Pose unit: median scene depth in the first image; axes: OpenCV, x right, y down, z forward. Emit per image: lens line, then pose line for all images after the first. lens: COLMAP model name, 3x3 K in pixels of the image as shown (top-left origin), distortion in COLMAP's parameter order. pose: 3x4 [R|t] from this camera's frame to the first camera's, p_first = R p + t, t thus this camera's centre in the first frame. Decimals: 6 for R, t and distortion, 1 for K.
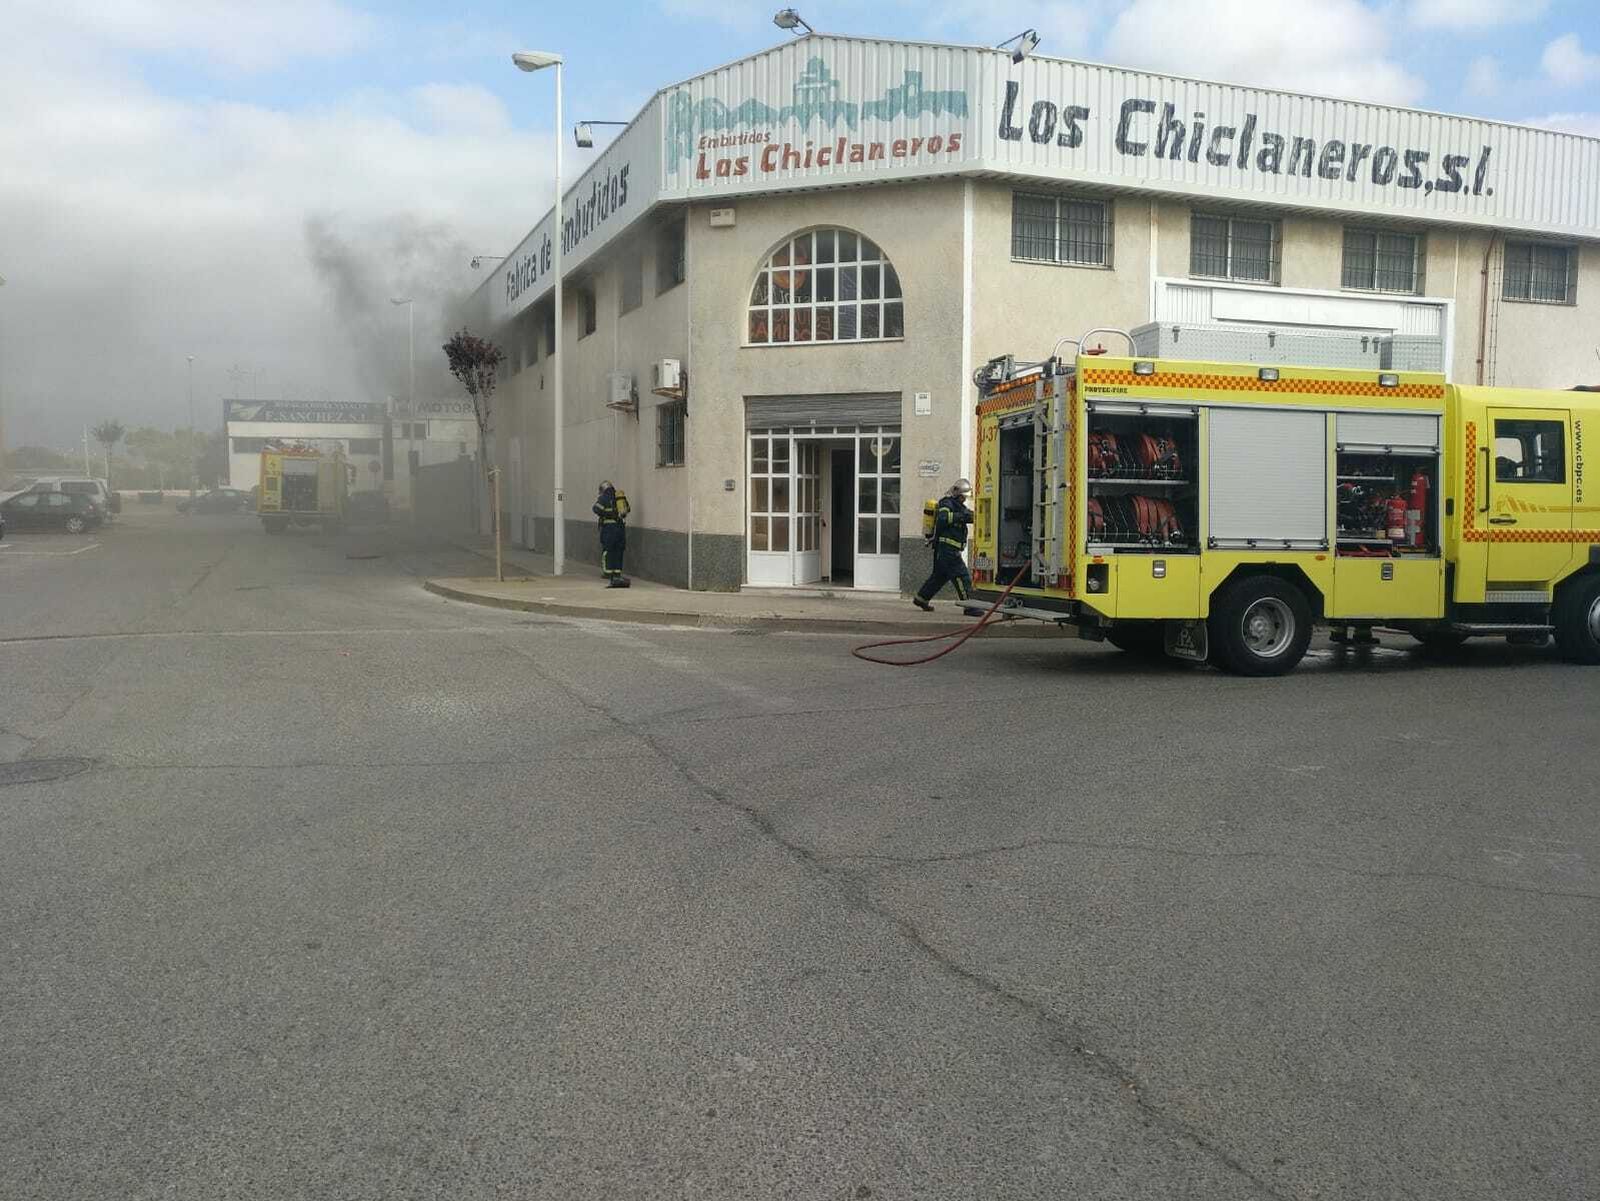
lens RADIAL K [[1292.4, 0, 777.5], [0, 1292.4, 598.2], [0, 0, 1]] dist [-0.029981, 0.110659]
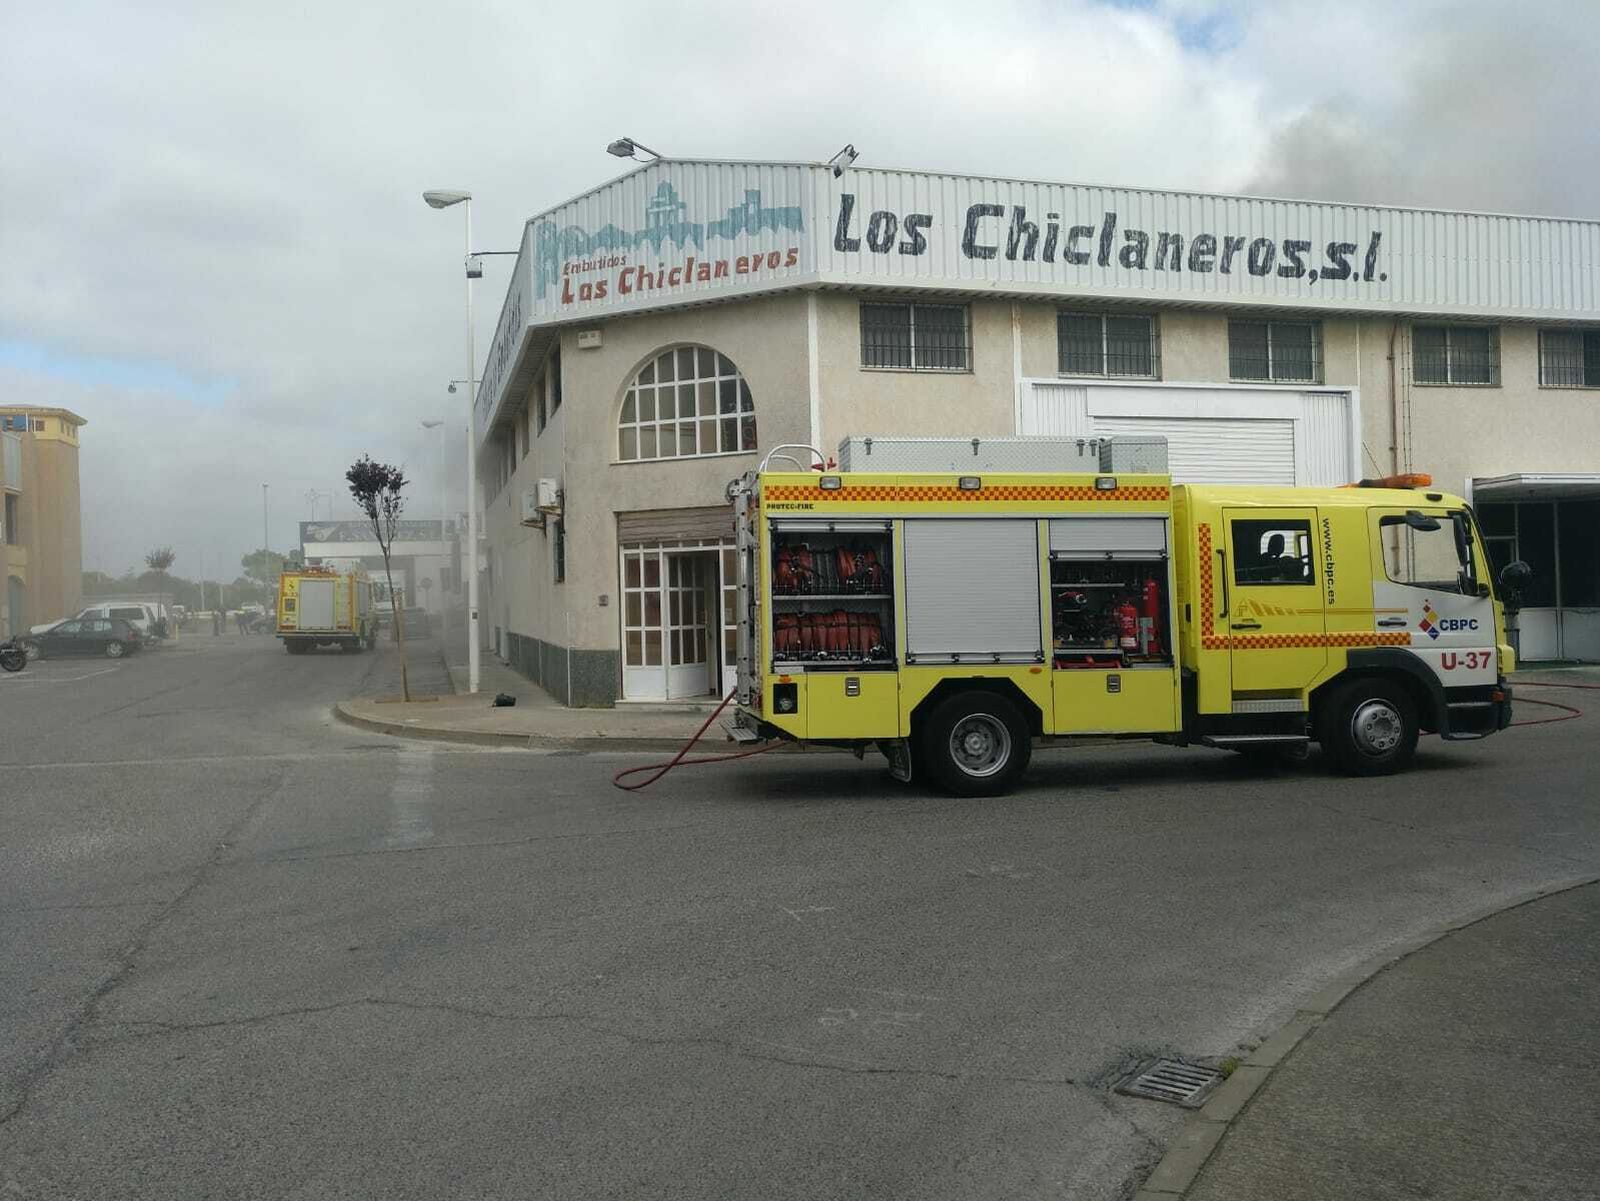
lens RADIAL K [[1290.7, 0, 775.6], [0, 1290.7, 595.4], [0, 0, 1]] dist [0.007415, 0.007104]
pose [[0.995559, -0.029211, -0.089496, 0.196773], [0.021949, 0.996466, -0.081077, -0.008455], [0.091548, 0.078753, 0.992682, 0.019244]]
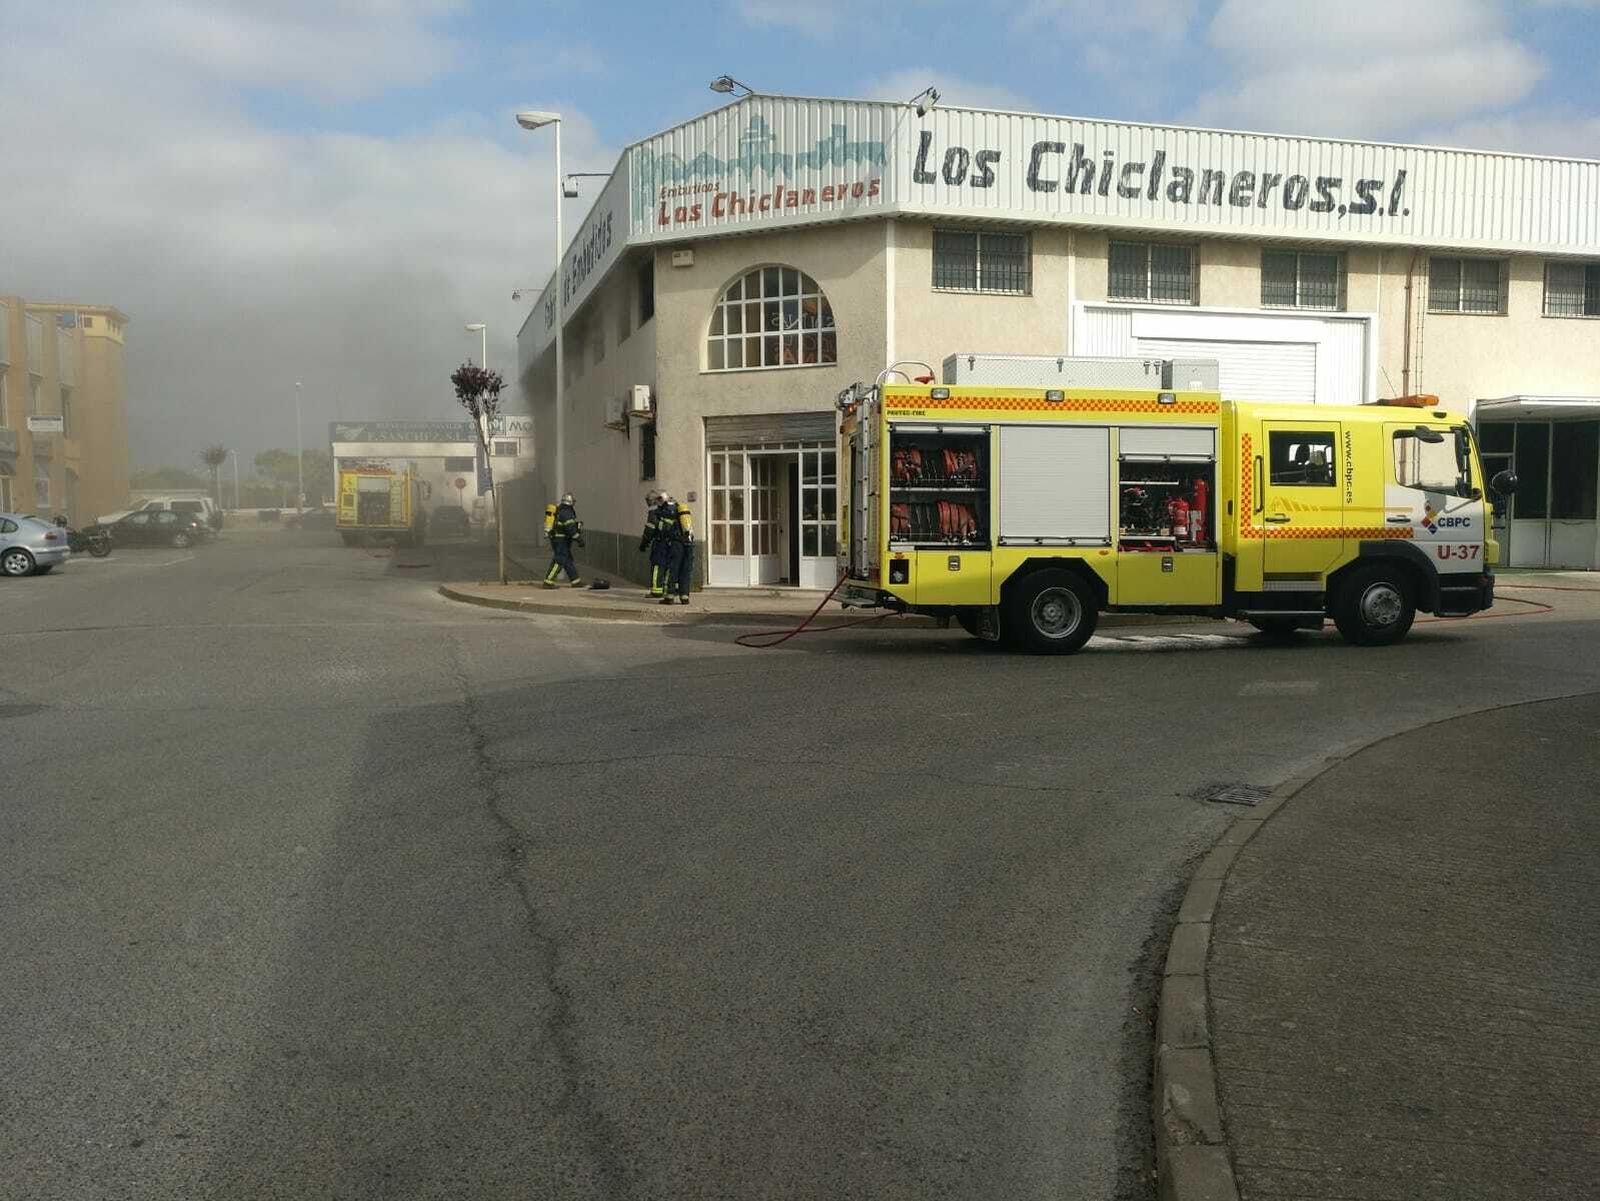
lens RADIAL K [[1292.4, 0, 777.5], [0, 1292.4, 598.2], [0, 0, 1]] dist [-0.029981, 0.110659]
pose [[0.995911, -0.005408, -0.090176, 0.145007], [0.004604, 0.999948, -0.009116, 0.011574], [0.090220, 0.008664, 0.995884, -0.111469]]
